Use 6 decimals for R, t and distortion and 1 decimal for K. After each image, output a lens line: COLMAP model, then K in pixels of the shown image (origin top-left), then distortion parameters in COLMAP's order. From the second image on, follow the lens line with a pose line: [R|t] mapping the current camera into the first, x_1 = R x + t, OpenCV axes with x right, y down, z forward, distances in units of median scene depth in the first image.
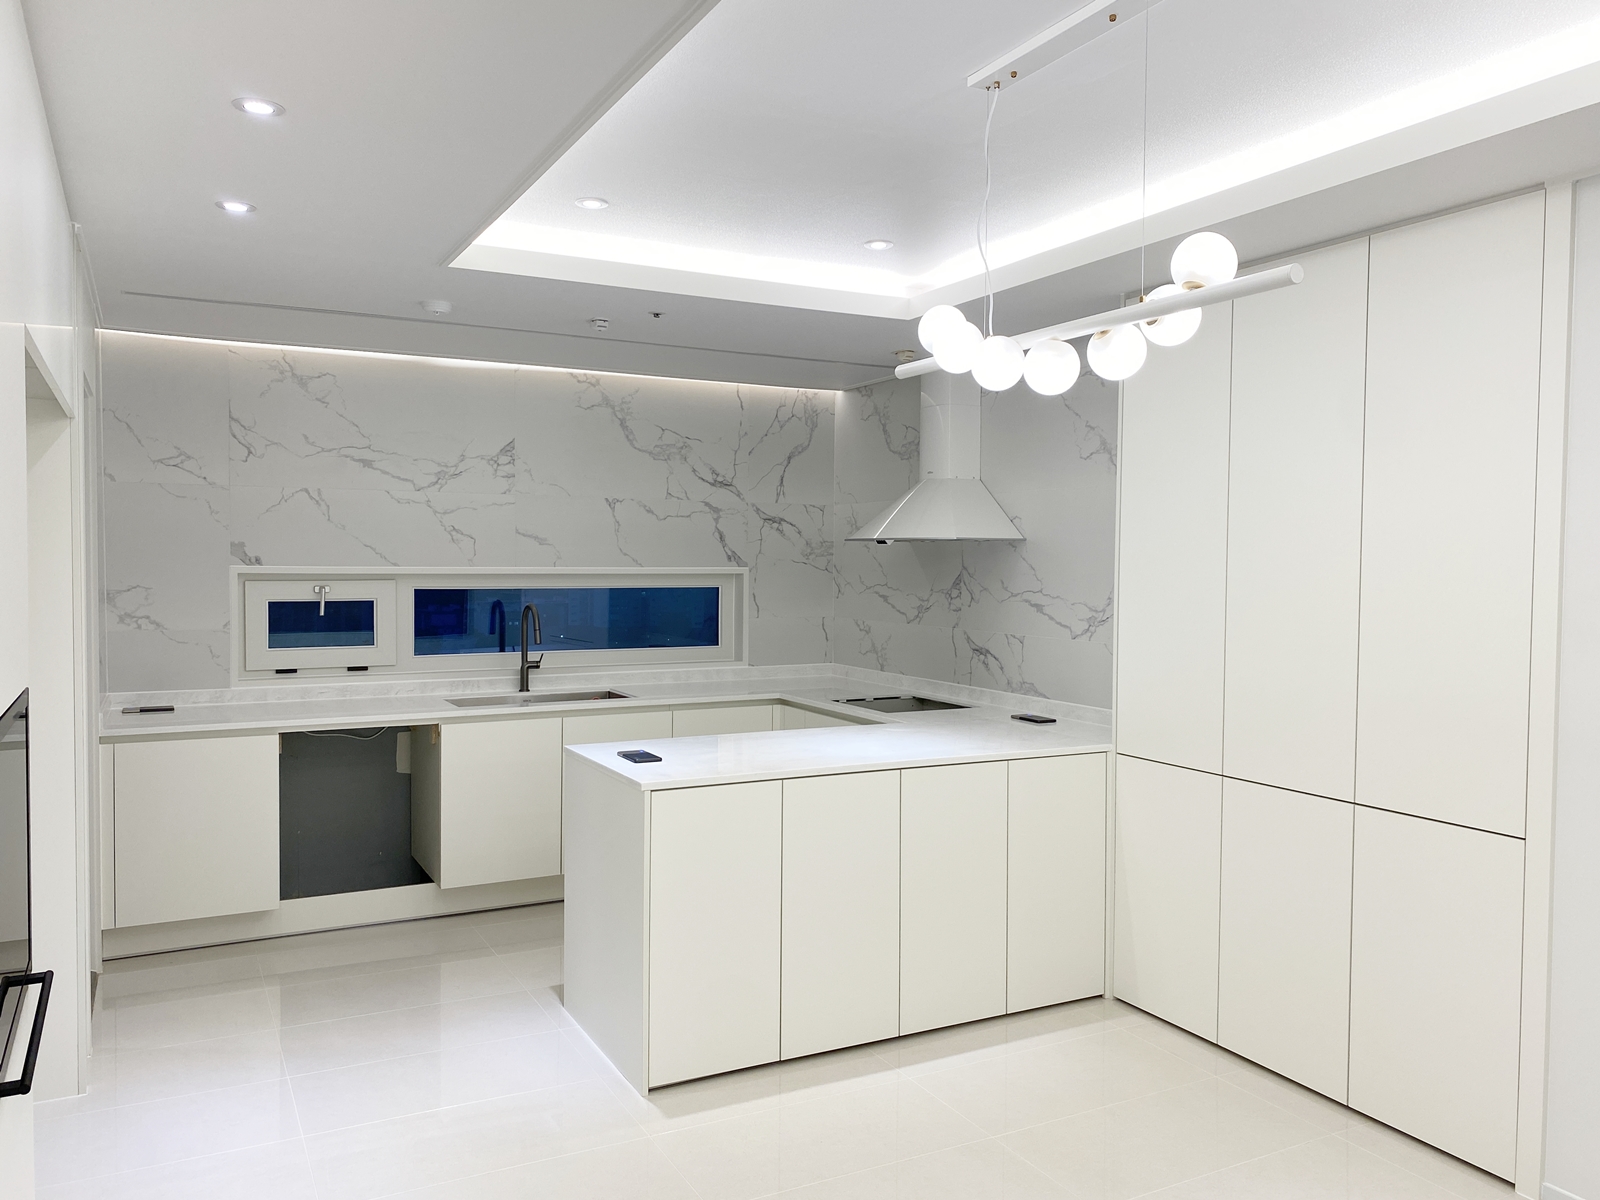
lens RADIAL K [[1200.5, 0, 801.3], [0, 1200.5, 598.1], [0, 0, 1]] dist [0.009459, 0.000977]
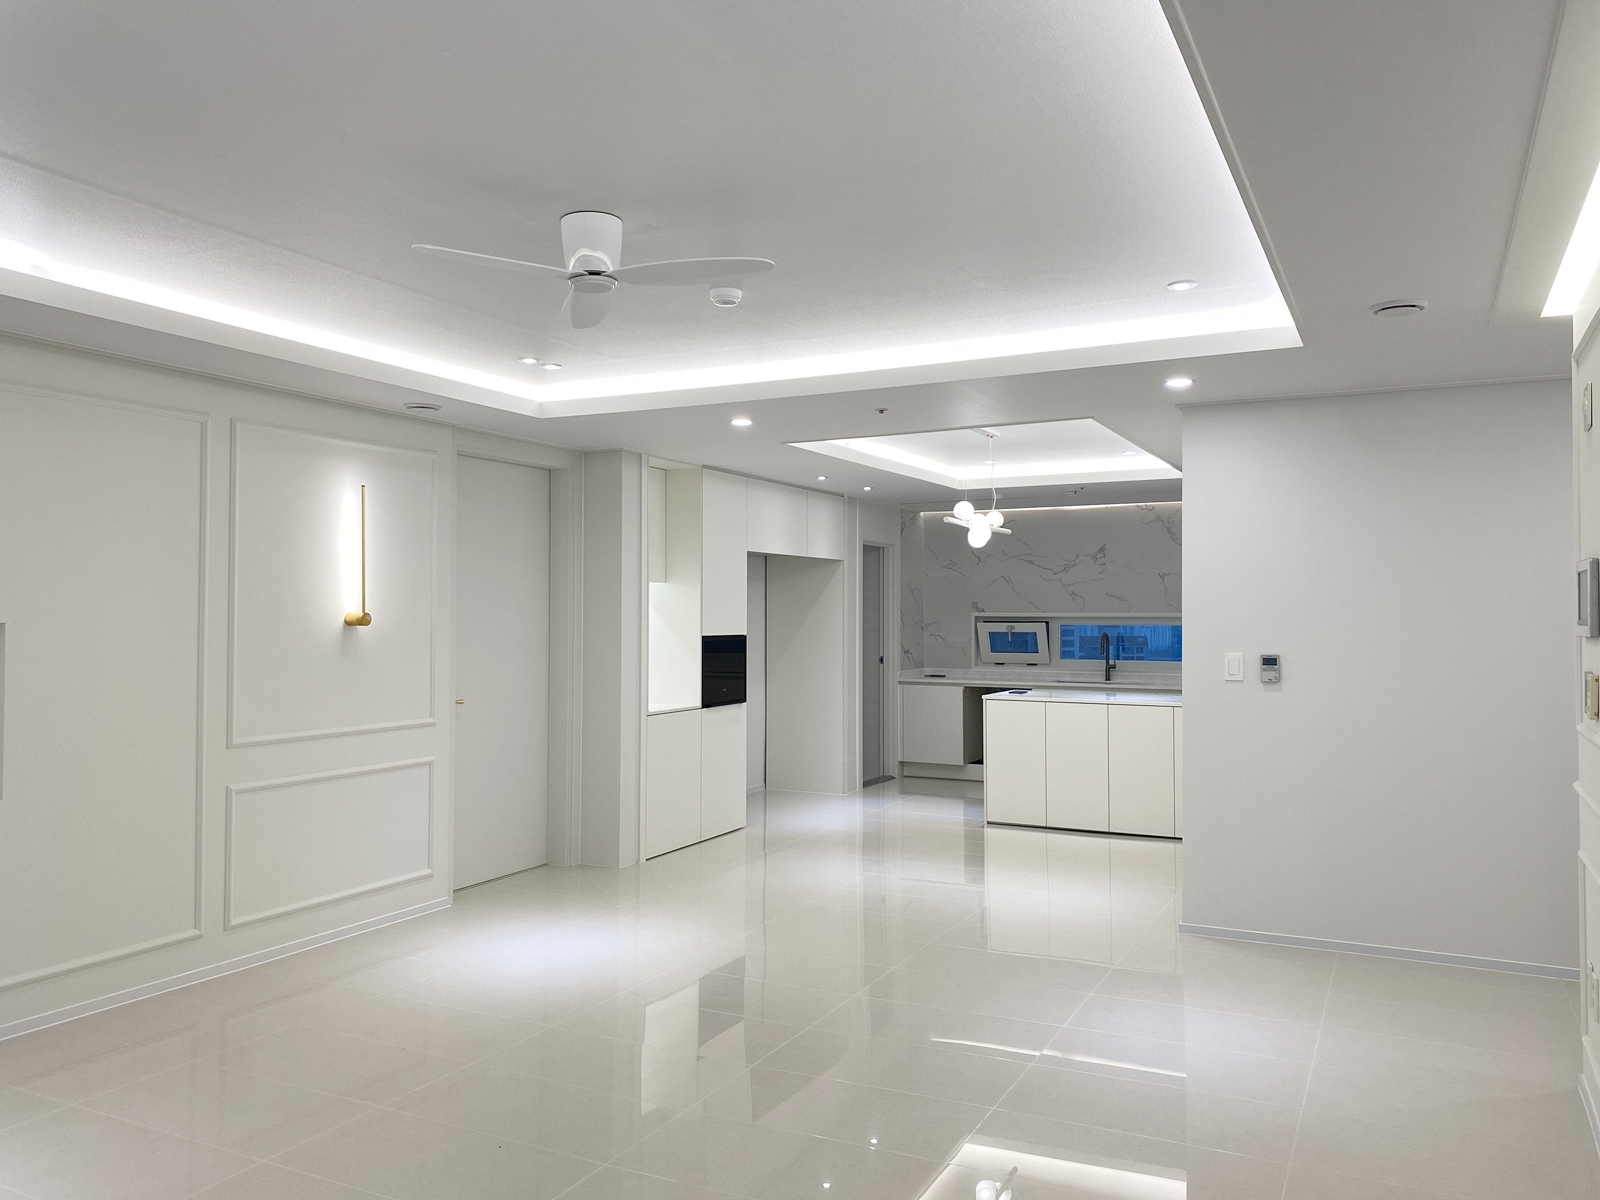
lens RADIAL K [[1200.5, 0, 799.7], [0, 1200.5, 602.1], [0, 0, 1]] dist [0.009459, 0.000977]
pose [[0.564132, -0.018353, -0.825481, 1.043474], [-0.027204, 0.998797, -0.040798, 0.046156], [0.825236, 0.045471, 0.562954, -0.436139]]
